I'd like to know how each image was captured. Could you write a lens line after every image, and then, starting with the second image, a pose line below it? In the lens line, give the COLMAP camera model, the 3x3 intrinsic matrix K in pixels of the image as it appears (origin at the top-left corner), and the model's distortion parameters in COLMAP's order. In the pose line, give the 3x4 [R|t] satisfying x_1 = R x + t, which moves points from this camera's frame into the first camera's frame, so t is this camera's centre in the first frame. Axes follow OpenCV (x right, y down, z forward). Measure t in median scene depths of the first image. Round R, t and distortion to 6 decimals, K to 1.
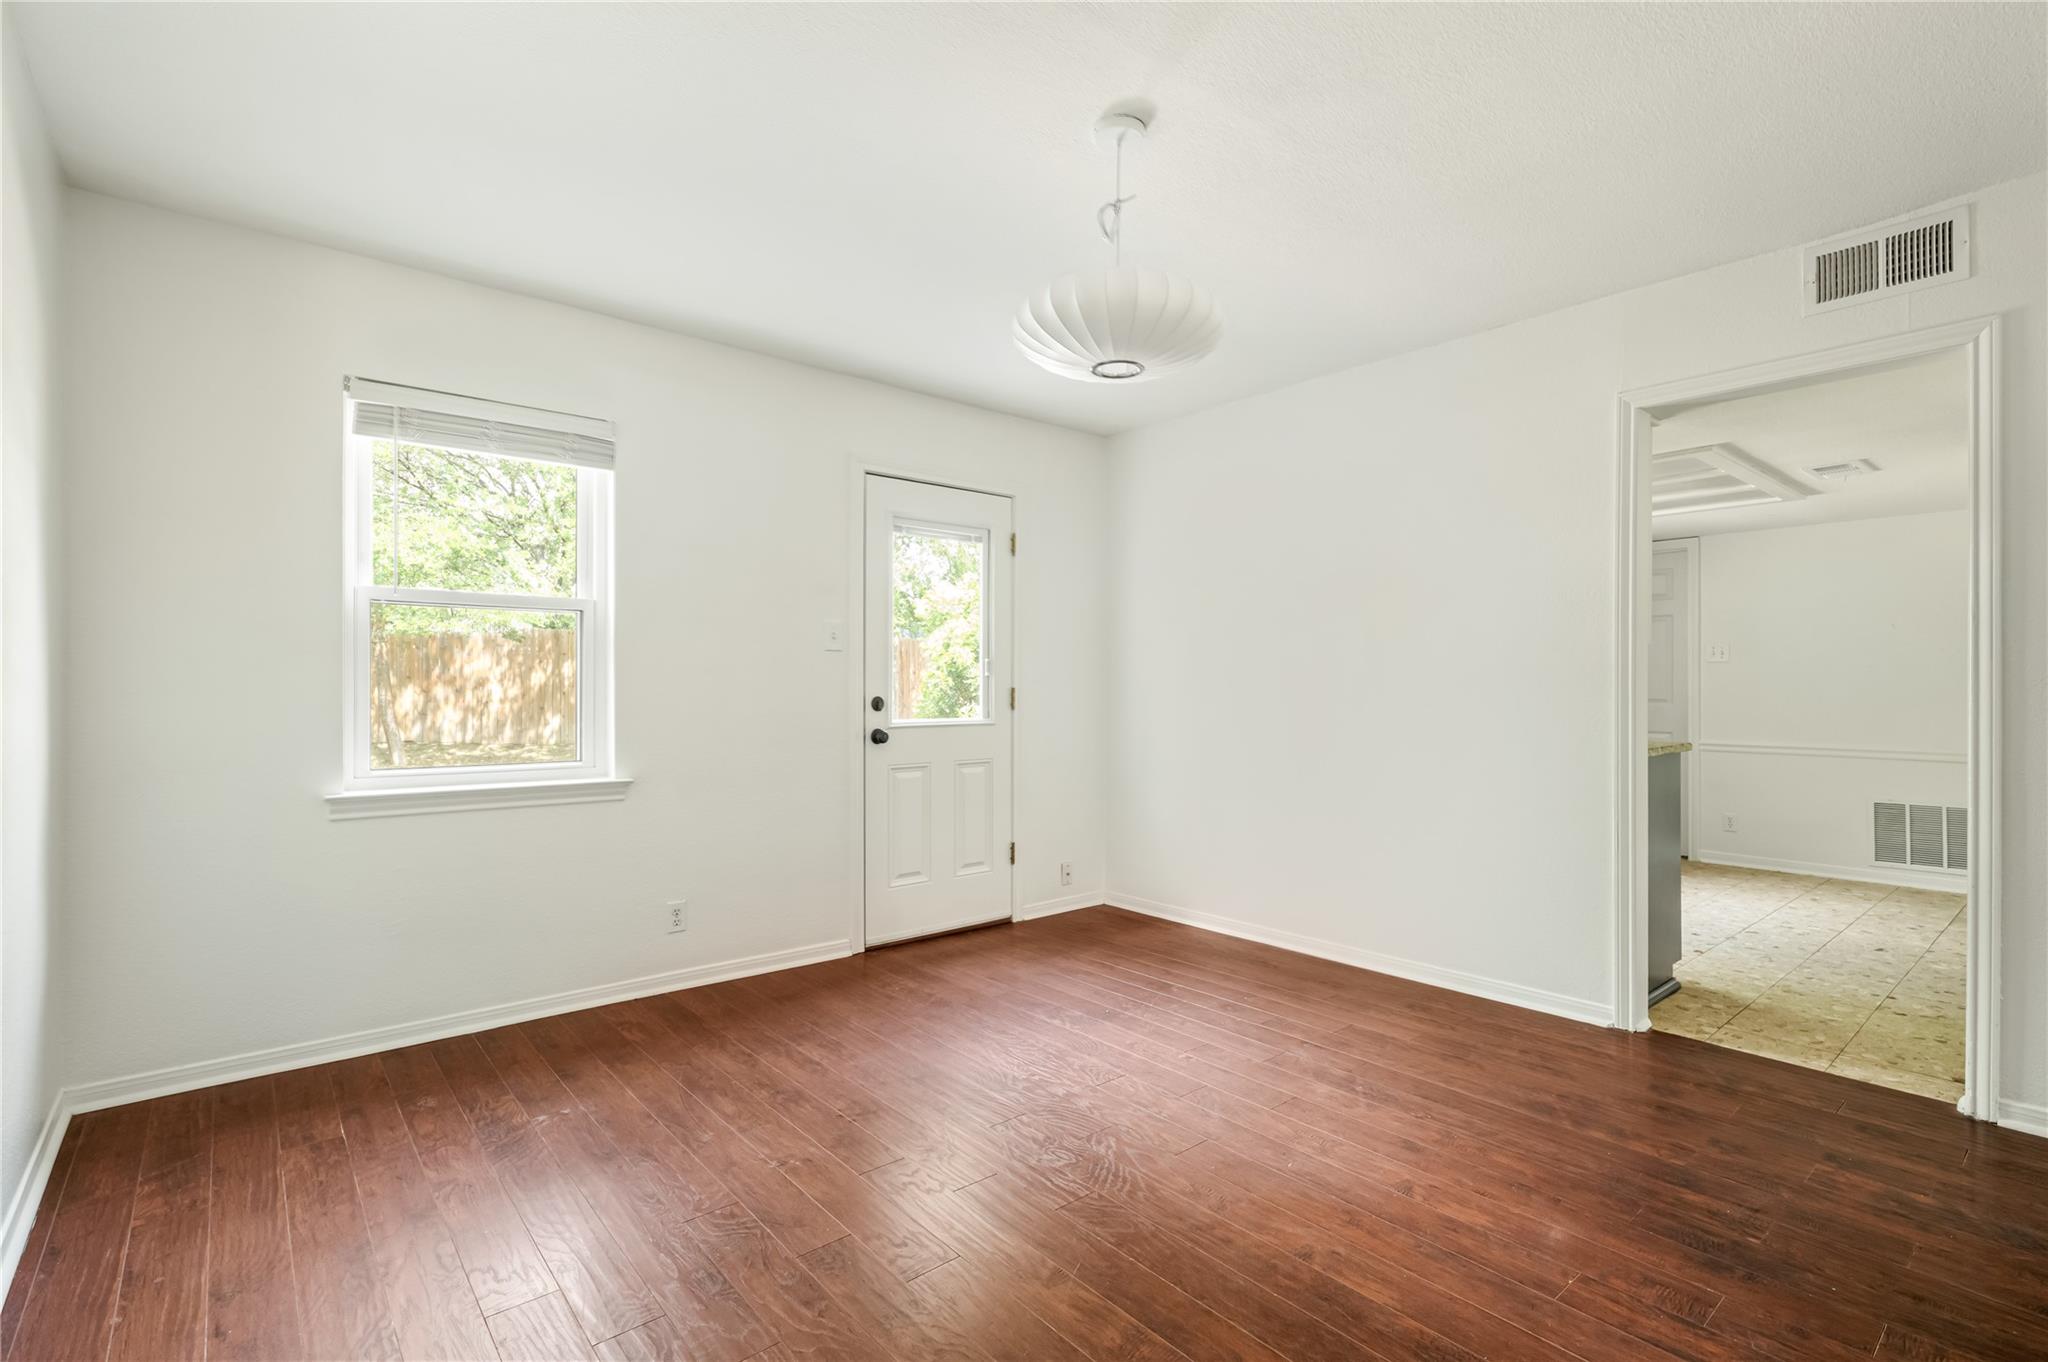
lens RADIAL K [[943.5, 0, 1040.4], [0, 943.5, 683.4], [0, 0, 1]] dist [0.001006, 0.000213]
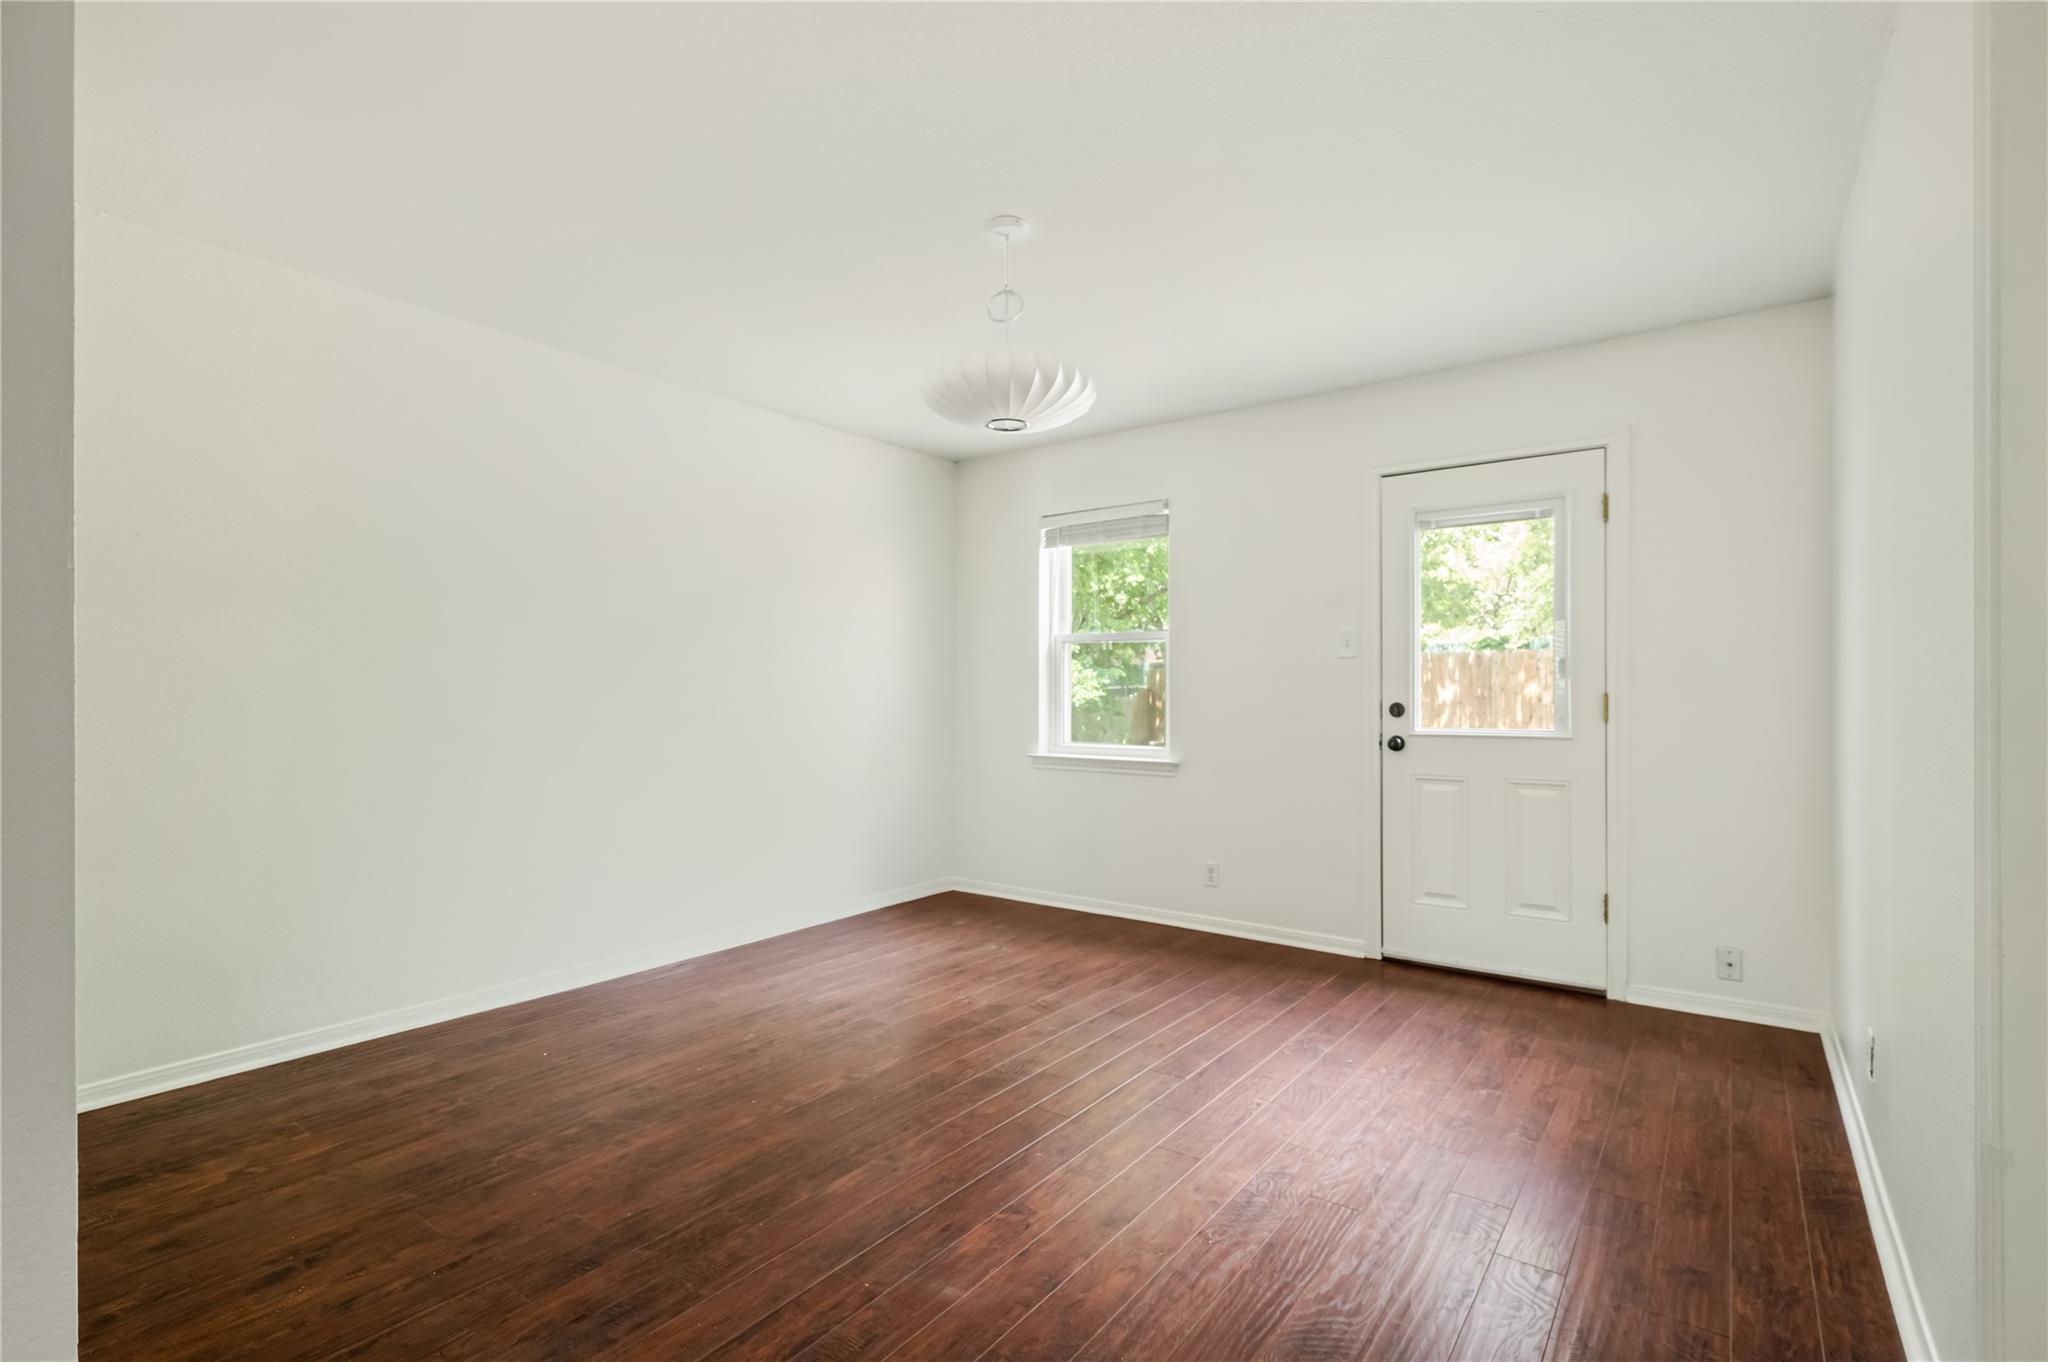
lens RADIAL K [[943.5, 0, 1038.8], [0, 943.5, 690.0], [0, 0, 1]] dist [0.001006, 0.000213]
pose [[0.233362, -0.007819, -0.972358, 0.757120], [-0.000036, 0.999968, -0.008050, 0.009923], [0.972390, 0.001913, 0.233355, 0.456256]]
